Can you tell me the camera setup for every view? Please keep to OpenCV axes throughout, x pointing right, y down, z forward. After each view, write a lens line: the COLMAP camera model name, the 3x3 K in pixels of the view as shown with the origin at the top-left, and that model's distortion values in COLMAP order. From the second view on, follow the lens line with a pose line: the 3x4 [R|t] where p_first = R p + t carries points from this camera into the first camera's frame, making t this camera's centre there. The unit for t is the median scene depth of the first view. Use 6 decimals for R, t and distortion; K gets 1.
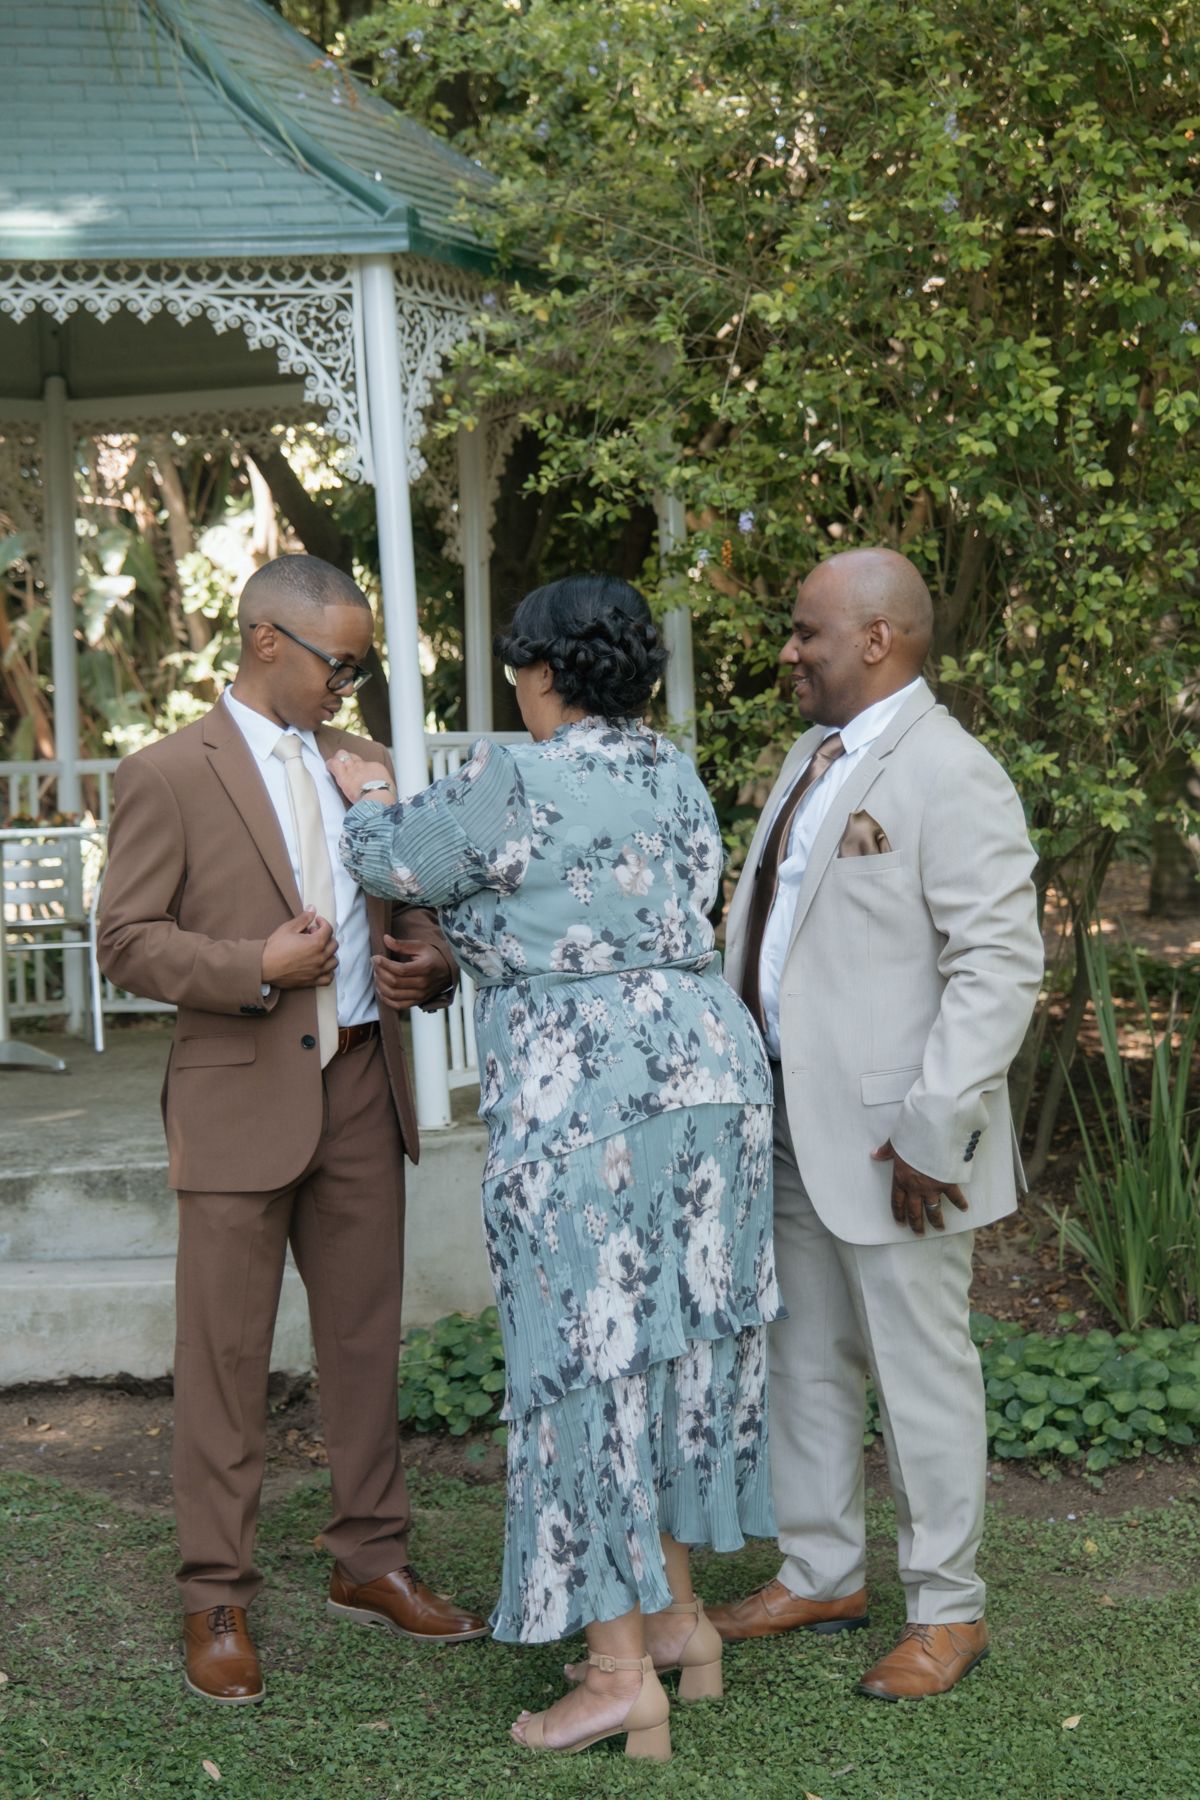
lens RADIAL K [[2951.2, 0, 607.8], [0, 2951.2, 889.5], [0, 0, 1]] dist [0.080277, -0.159282]
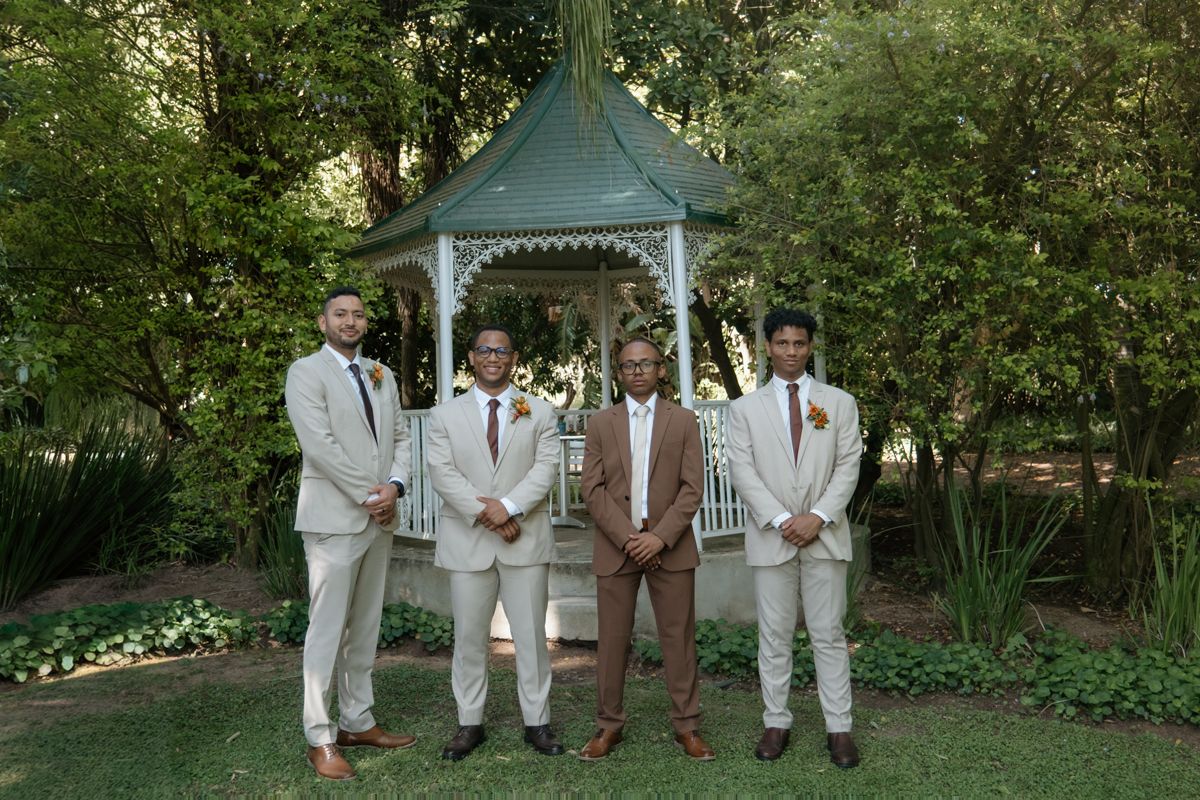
lens RADIAL K [[1289.0, 0, 566.6], [0, 1289.0, 398.9], [0, 0, 1]] dist [0.000638, 0.132299]
pose [[0.956038, -0.000449, -0.293243, 0.166359], [-0.013376, 0.998891, -0.045137, -0.001665], [0.292938, 0.047075, 0.954972, -0.121597]]
